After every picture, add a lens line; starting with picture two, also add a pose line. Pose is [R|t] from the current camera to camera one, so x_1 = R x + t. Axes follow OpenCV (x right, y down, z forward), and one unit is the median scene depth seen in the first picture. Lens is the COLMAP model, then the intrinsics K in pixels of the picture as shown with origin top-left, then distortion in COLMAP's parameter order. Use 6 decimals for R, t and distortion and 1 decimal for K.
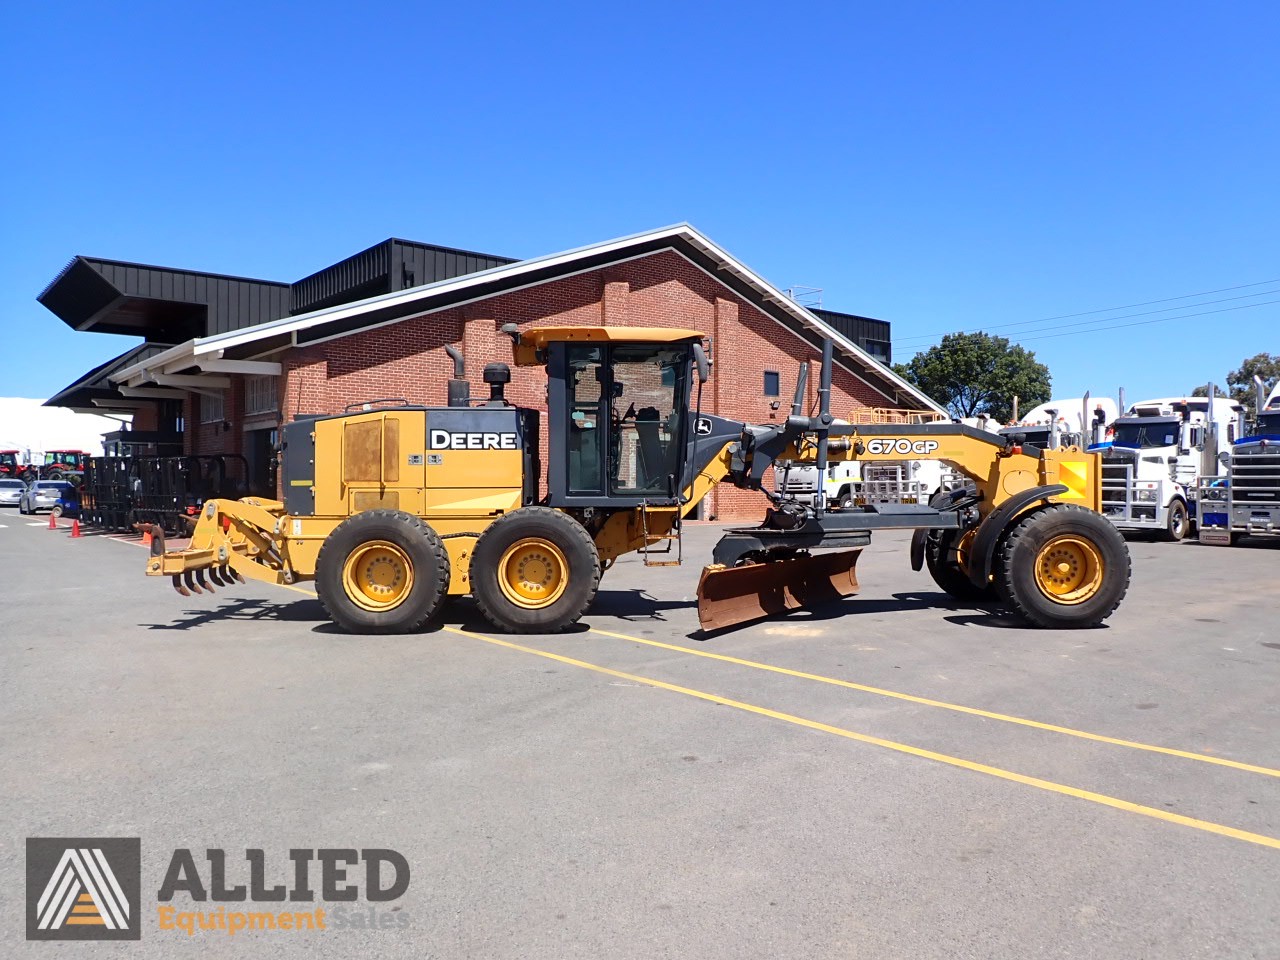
lens RADIAL K [[947.1, 0, 640.1], [0, 947.1, 476.0], [0, 0, 1]] dist [0.003313, -0.005532]
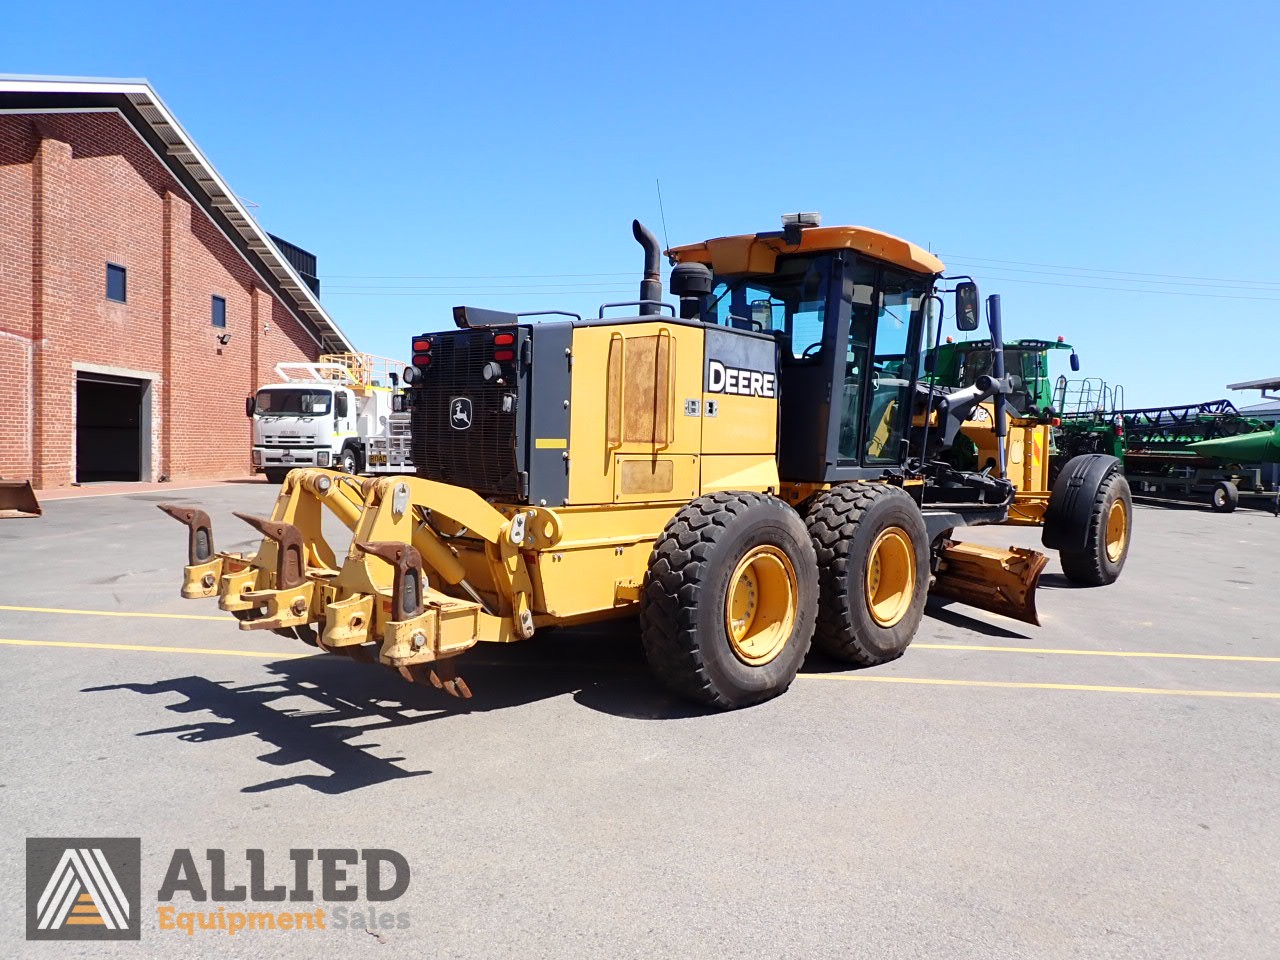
lens RADIAL K [[947.1, 0, 640.1], [0, 947.1, 476.0], [0, 0, 1]] dist [0.003313, -0.005532]
pose [[0.684216, -0.011756, 0.729185, -0.666615], [-0.025819, 0.998853, 0.040331, 0.002842], [-0.728823, -0.046422, 0.683127, 0.574699]]
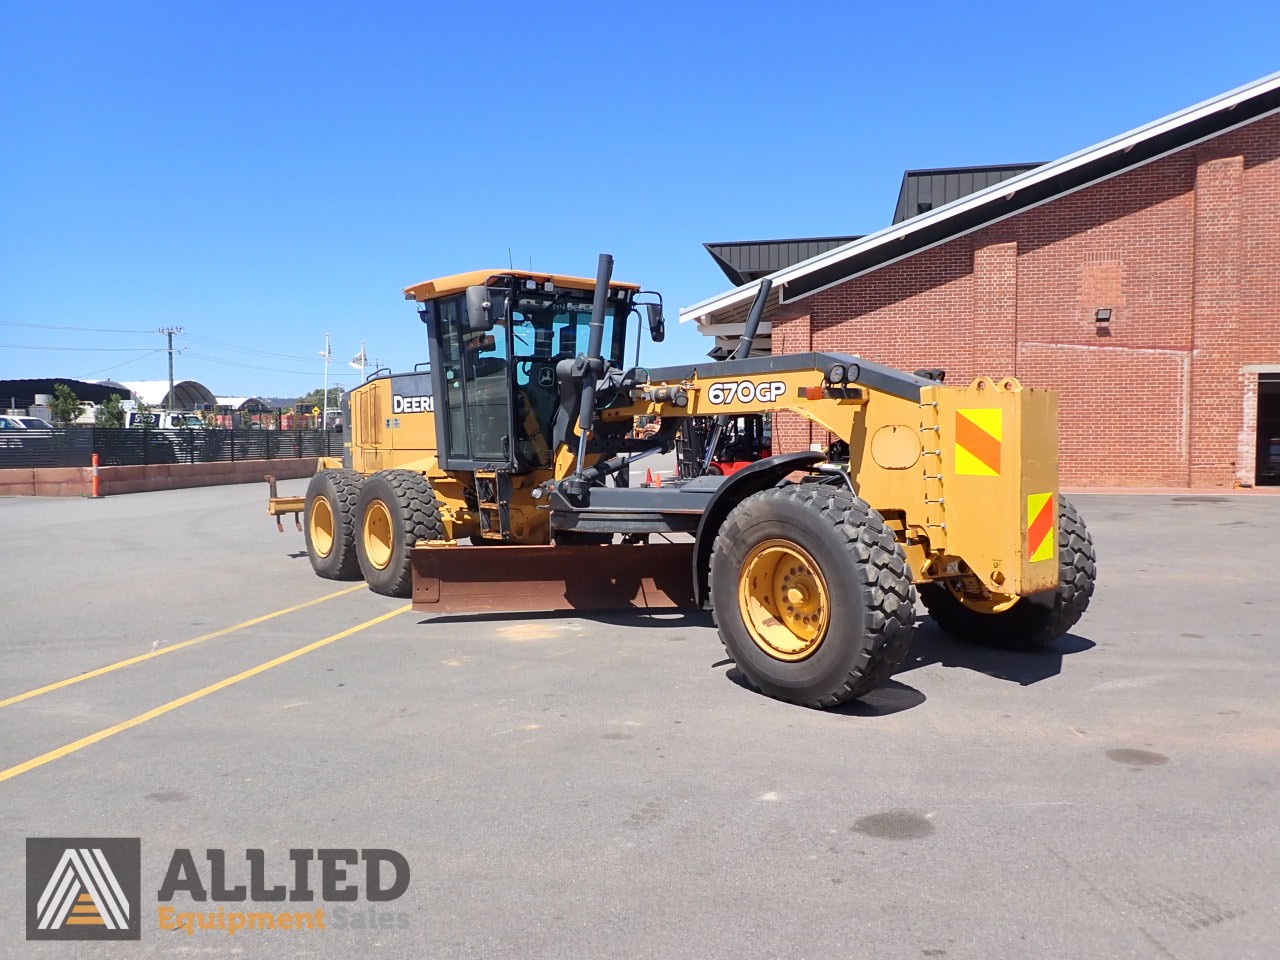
lens RADIAL K [[947.1, 0, 640.1], [0, 947.1, 476.0], [0, 0, 1]] dist [0.003313, -0.005532]
pose [[0.627299, 0.028552, -0.778255, 0.752035], [0.013958, 0.998755, 0.047893, -0.004735], [0.778654, -0.040906, 0.626119, 0.512192]]
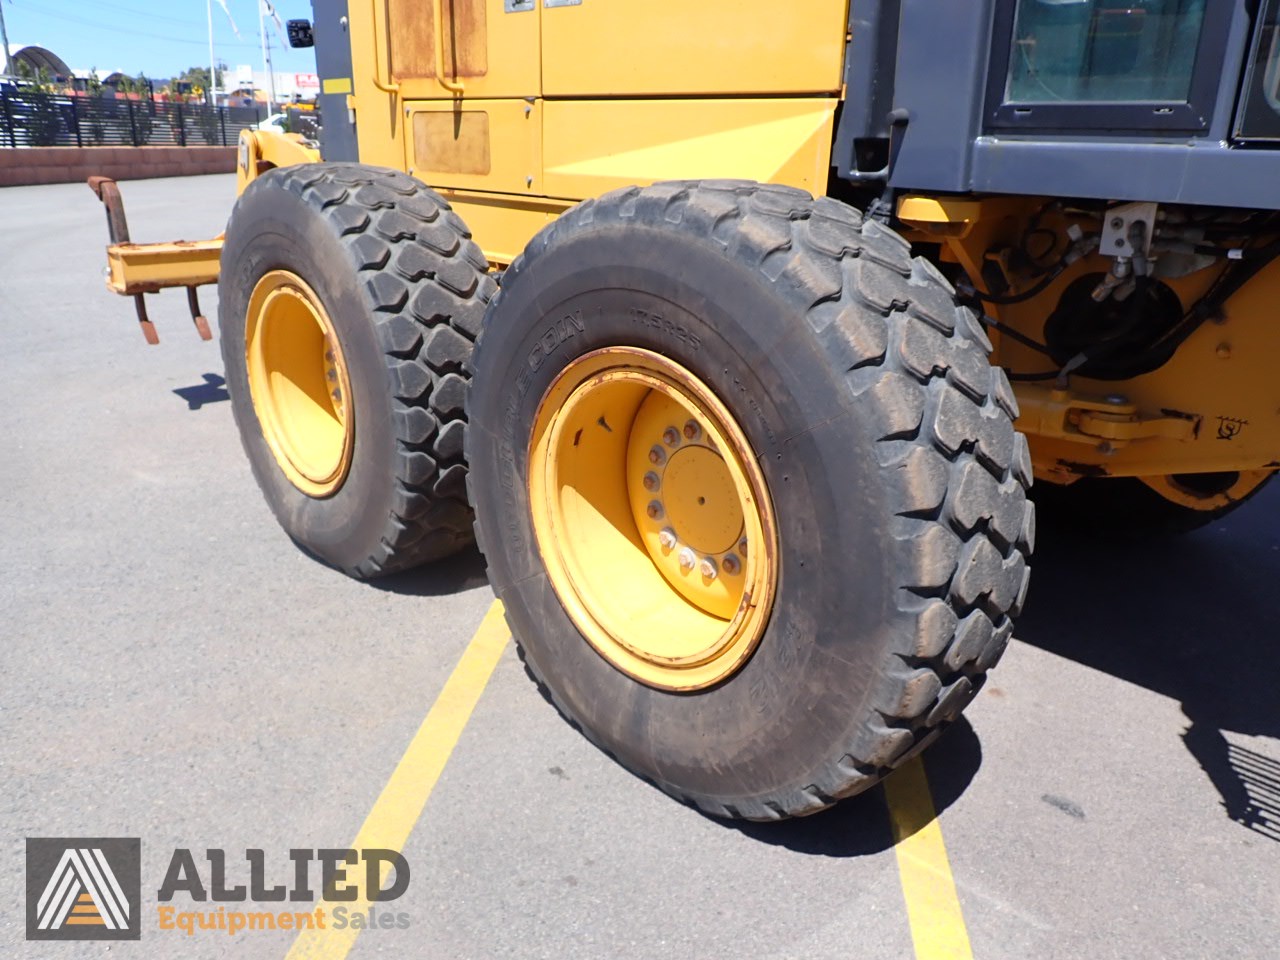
lens RADIAL K [[947.1, 0, 640.1], [0, 947.1, 476.0], [0, 0, 1]] dist [0.003313, -0.005532]
pose [[0.690316, 0.259565, -0.675344, 0.018974], [-0.020104, 0.939952, 0.340715, 0.021047], [0.723228, -0.221624, 0.654082, 0.763640]]
